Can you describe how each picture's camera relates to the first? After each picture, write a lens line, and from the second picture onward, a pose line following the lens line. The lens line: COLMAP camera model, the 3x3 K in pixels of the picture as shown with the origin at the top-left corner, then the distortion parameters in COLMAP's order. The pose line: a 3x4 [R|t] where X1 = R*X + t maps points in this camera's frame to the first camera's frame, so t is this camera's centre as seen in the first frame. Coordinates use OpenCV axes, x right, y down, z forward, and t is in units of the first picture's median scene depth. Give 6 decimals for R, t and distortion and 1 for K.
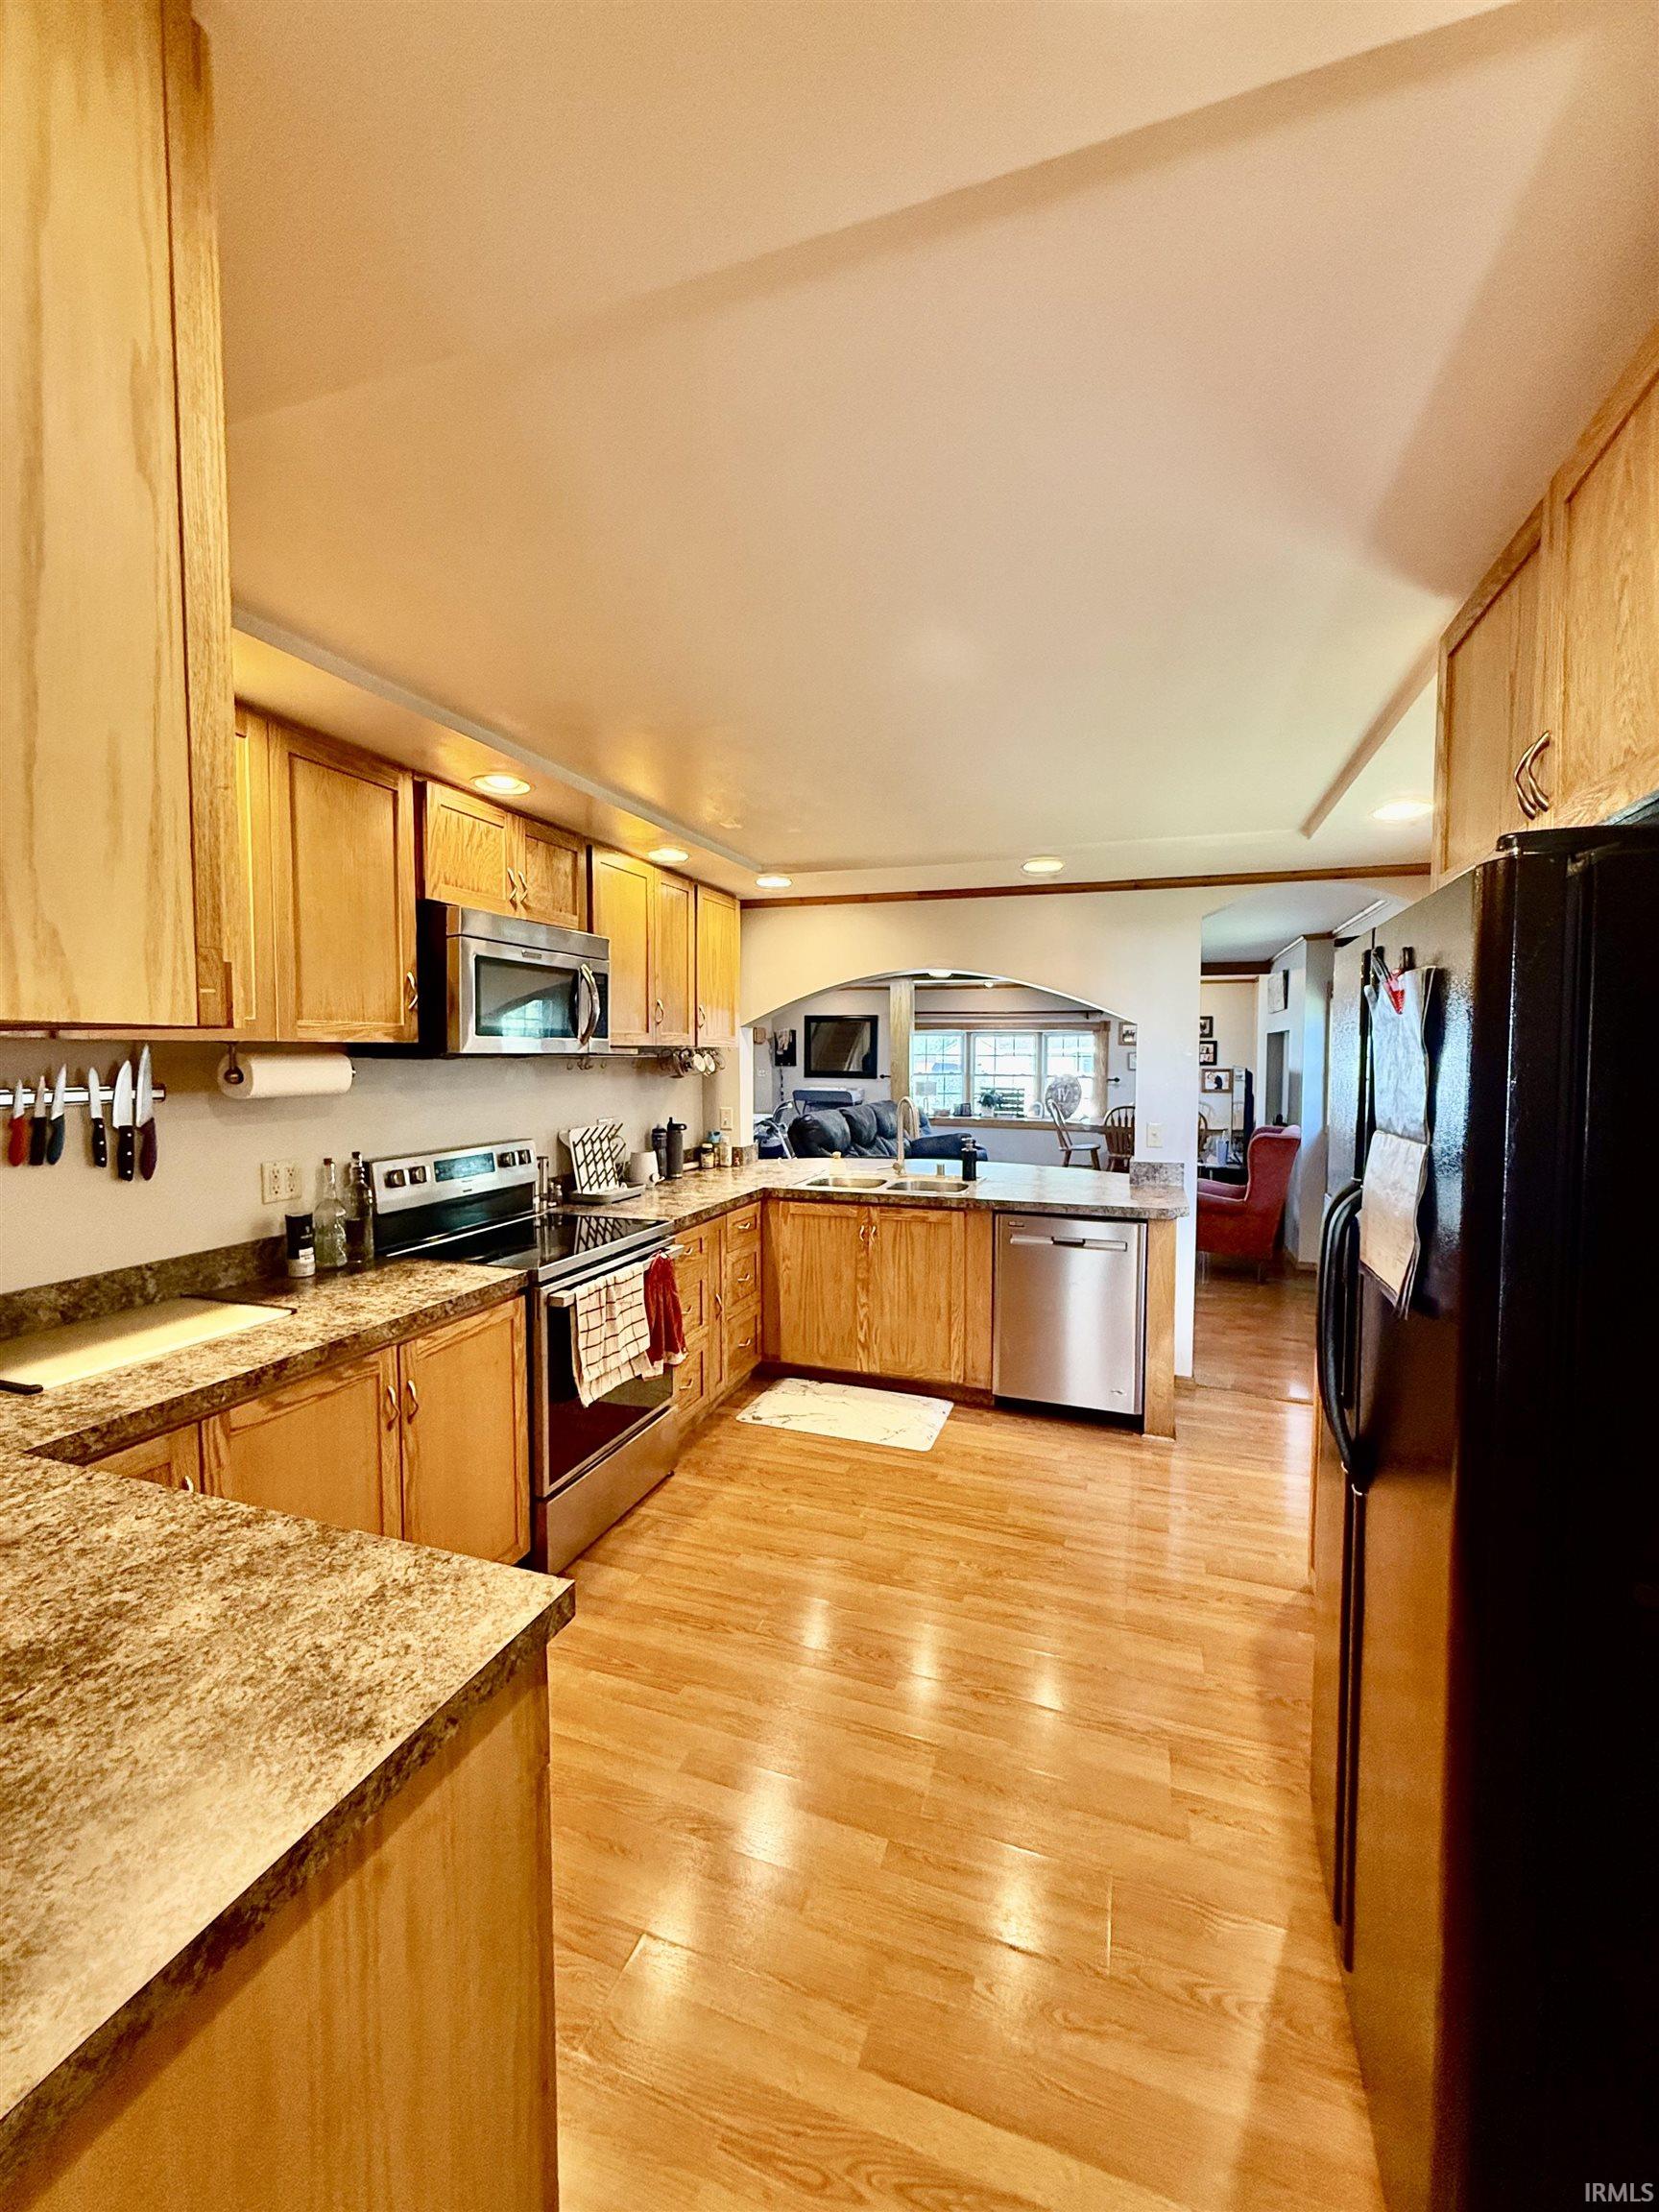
lens RADIAL K [[877.4, 0, 829.8], [0, 877.4, 1103.4], [0, 0, 1]] dist [0.000618, 0.000151]
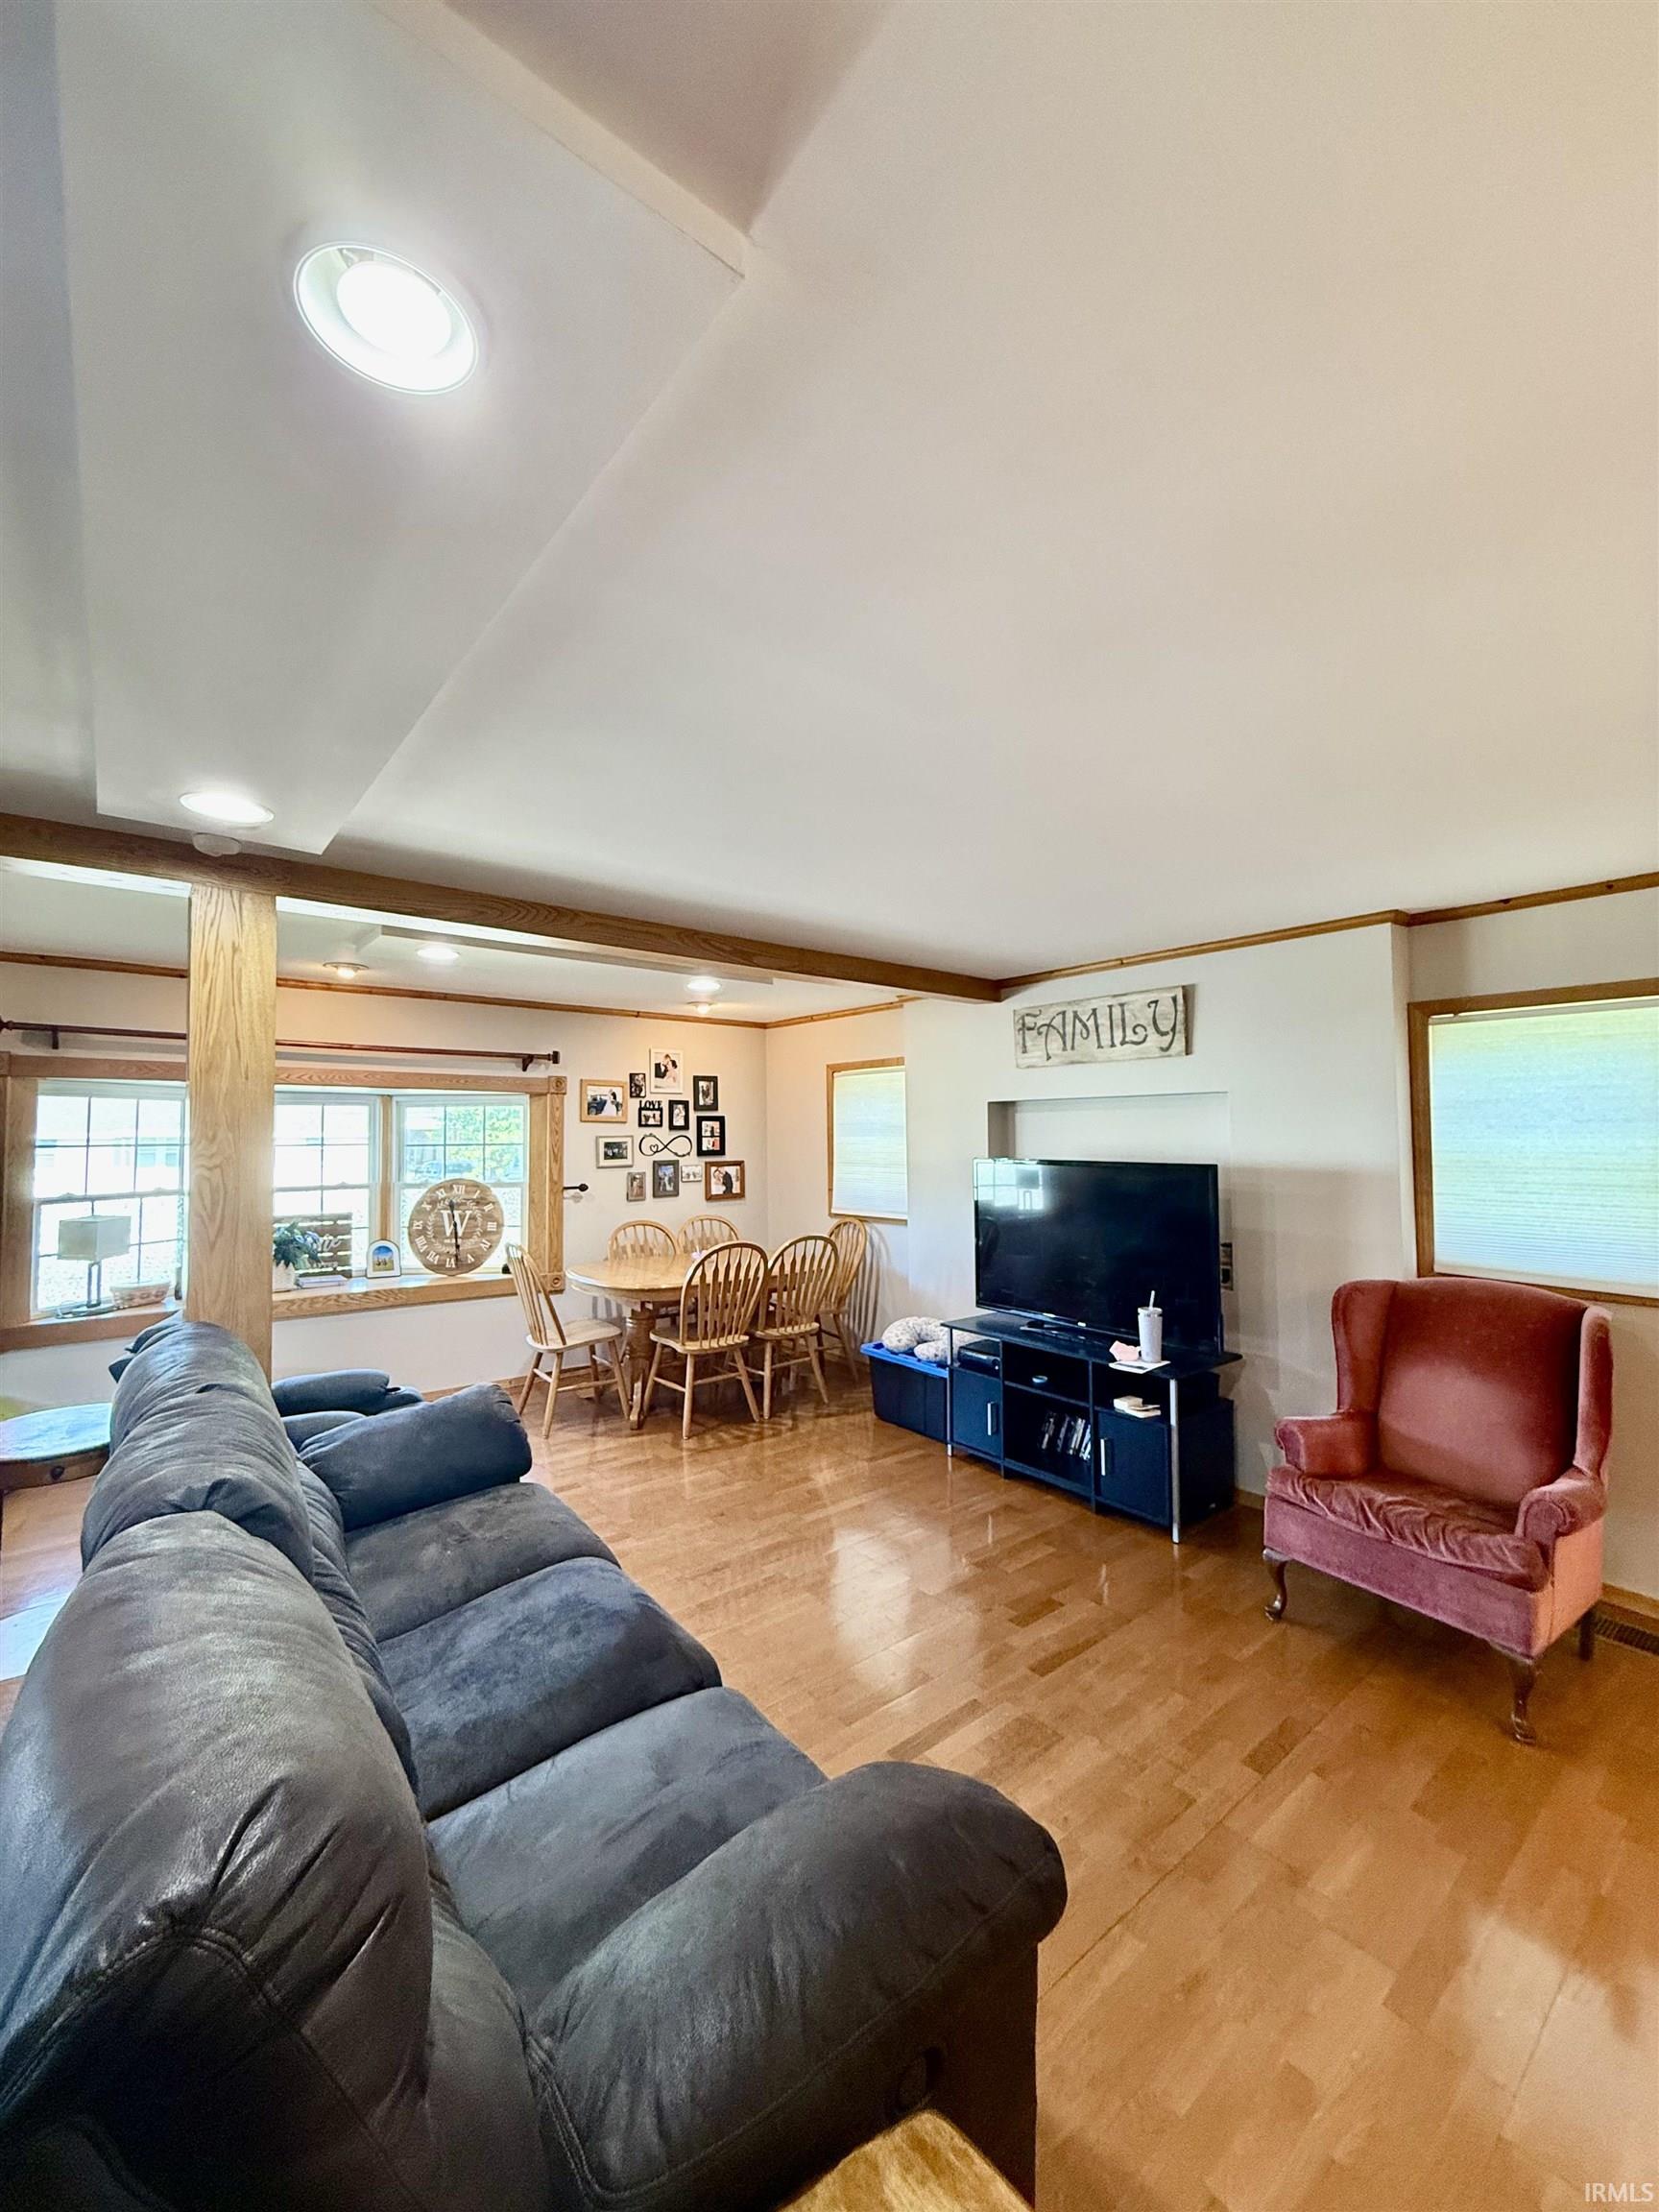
lens RADIAL K [[877.4, 0, 831.4], [0, 877.4, 1103.4], [0, 0, 1]] dist [0.000618, 0.000151]
pose [[0.524694, 0.017982, 0.851101, -0.048391], [0.049498, 0.997441, -0.051589, -0.043025], [-0.849851, 0.069196, 0.522461, 0.590237]]
